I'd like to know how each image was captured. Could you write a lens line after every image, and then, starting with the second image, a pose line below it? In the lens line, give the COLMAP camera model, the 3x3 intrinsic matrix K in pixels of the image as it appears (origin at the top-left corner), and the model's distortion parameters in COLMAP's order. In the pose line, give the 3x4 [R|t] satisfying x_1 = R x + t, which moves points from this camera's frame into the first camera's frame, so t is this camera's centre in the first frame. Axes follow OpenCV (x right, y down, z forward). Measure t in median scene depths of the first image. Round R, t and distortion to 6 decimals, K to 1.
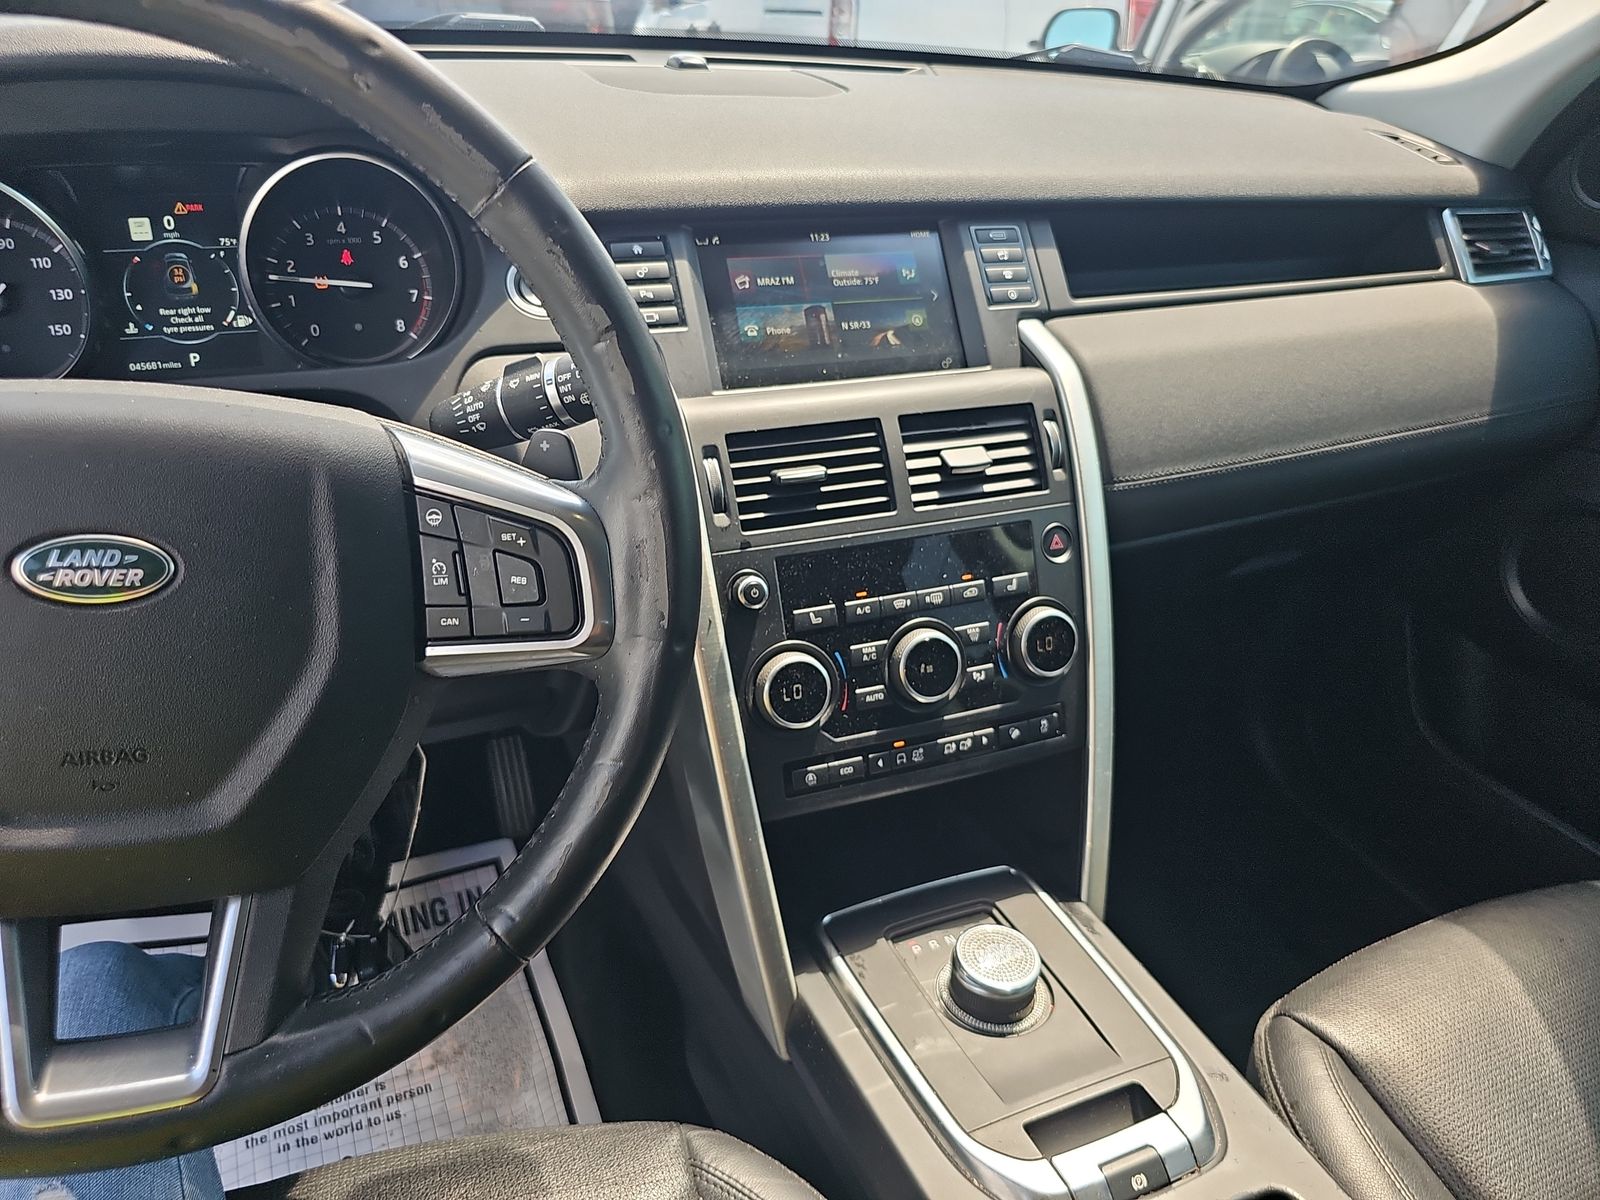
lens RADIAL K [[1088.6, 0, 791.0], [0, 1088.6, 617.8], [0, 0, 1]] dist [0.075796, -0.083679]
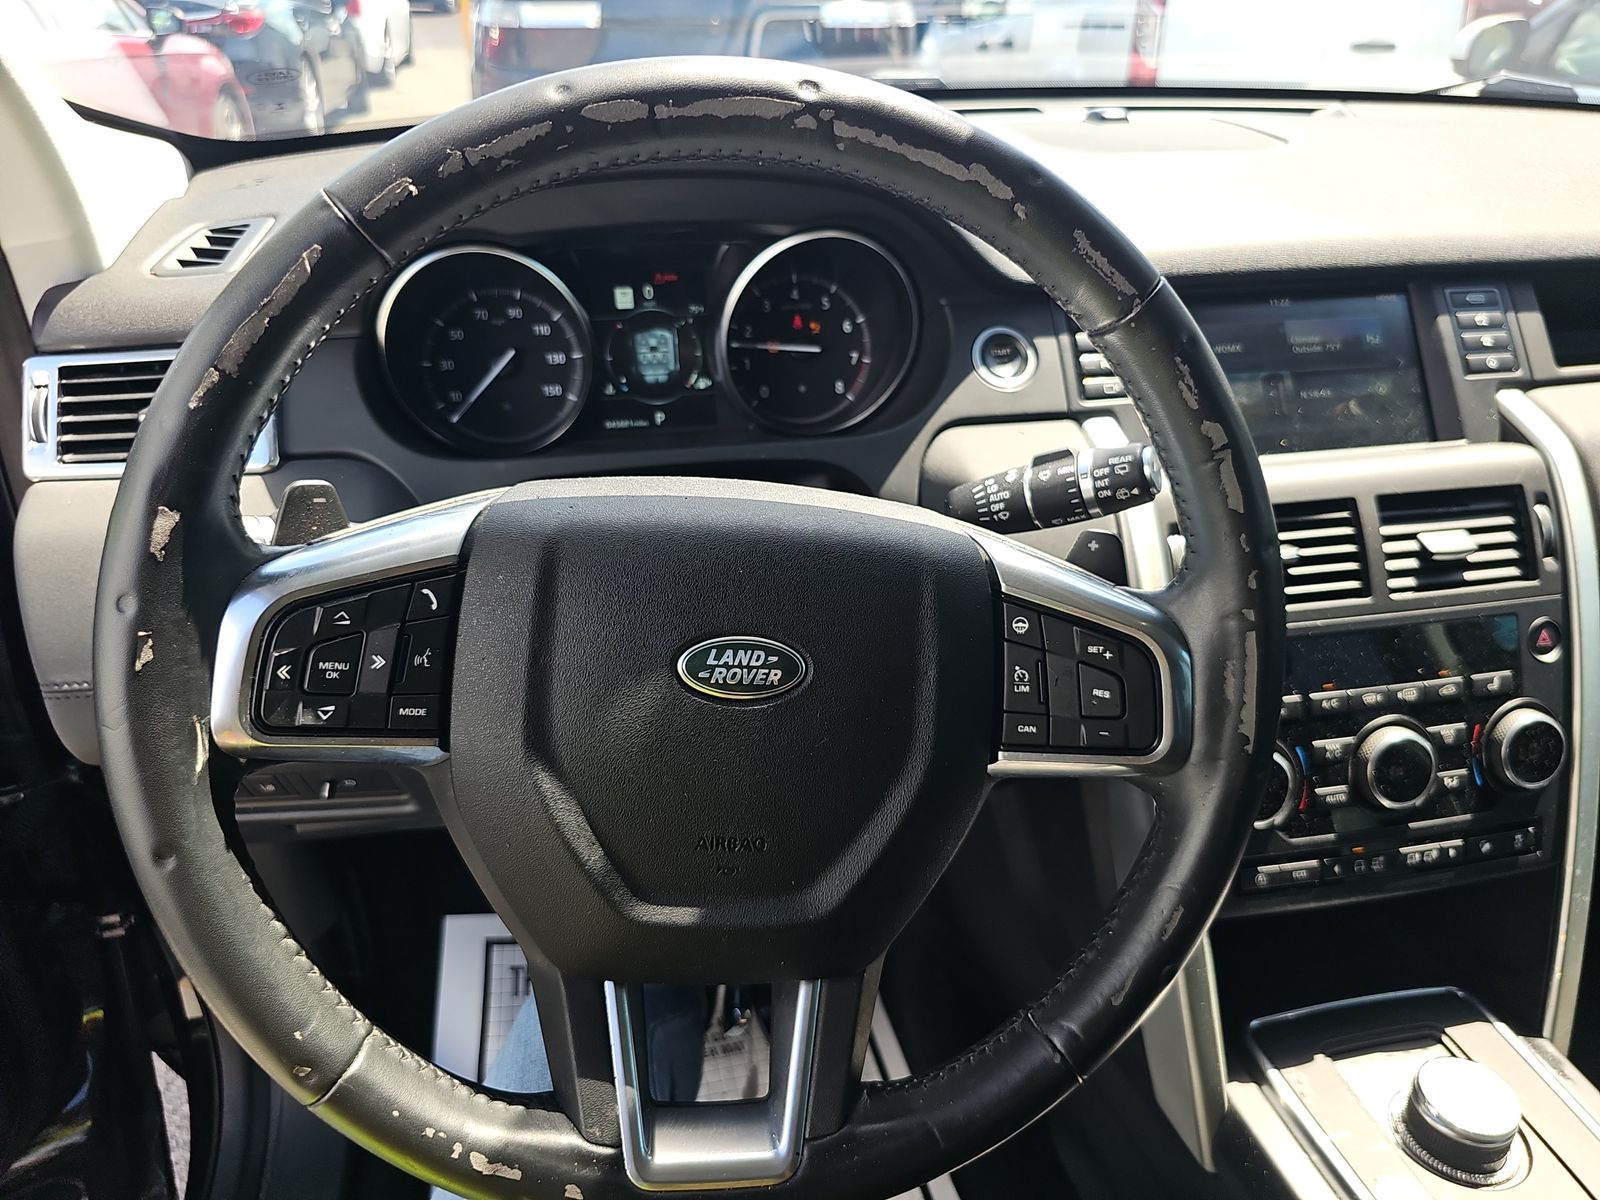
lens RADIAL K [[1090.4, 0, 800.0], [0, 1090.4, 600.0], [0, 0, 1]] dist [0.055743, -0.064107]
pose [[0.978550, 0.059965, -0.197088, -0.187185], [-0.064295, 0.997808, -0.015640, -0.049002], [0.195718, 0.027976, 0.980261, -0.014451]]
